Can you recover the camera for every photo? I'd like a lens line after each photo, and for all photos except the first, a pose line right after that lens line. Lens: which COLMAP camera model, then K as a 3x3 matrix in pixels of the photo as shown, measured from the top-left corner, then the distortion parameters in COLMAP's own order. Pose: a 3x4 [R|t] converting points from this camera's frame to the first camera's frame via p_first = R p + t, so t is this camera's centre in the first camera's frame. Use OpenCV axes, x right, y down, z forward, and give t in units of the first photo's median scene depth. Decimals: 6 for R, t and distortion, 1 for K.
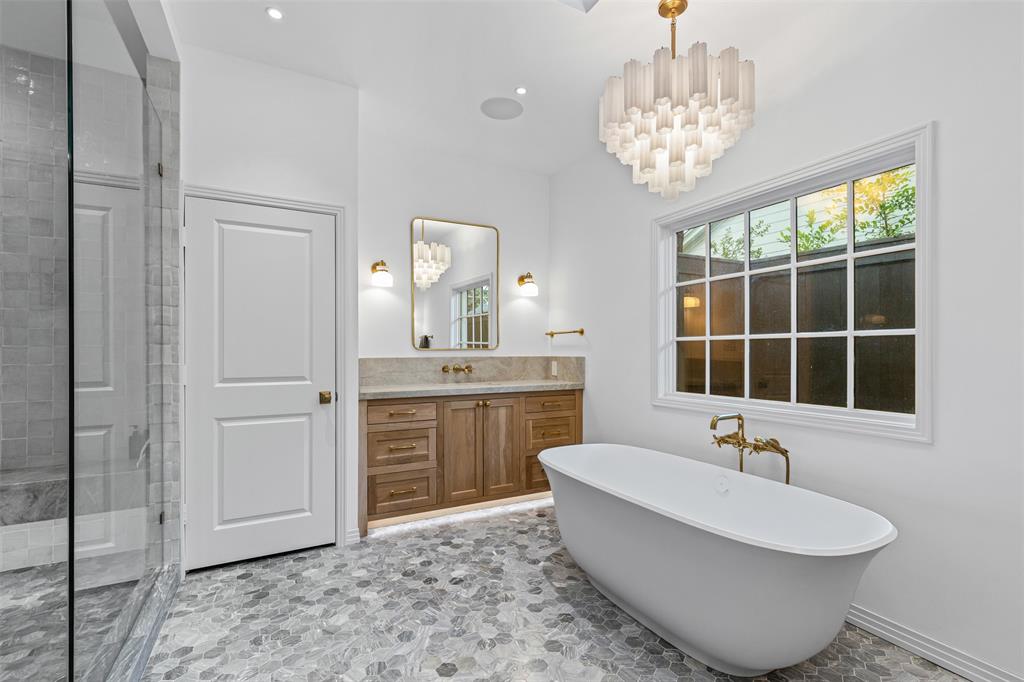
lens RADIAL K [[463.0, 0, 513.8], [0, 463.0, 348.9], [0, 0, 1]] dist [0.008907, -0.001314]
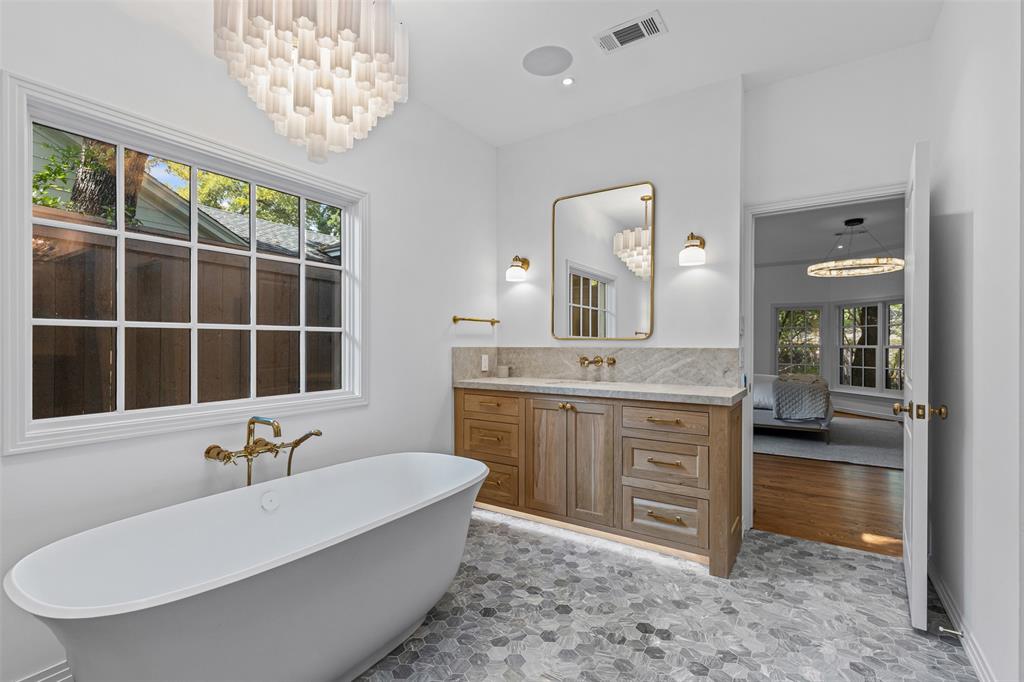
lens RADIAL K [[463.0, 0, 507.8], [0, 463.0, 342.0], [0, 0, 1]] dist [0.008907, -0.001314]
pose [[-0.473852, 0.004874, 0.880591, -0.351431], [0.000049, 0.999985, -0.005508, 0.004819], [-0.880605, -0.002566, -0.473845, 0.710191]]
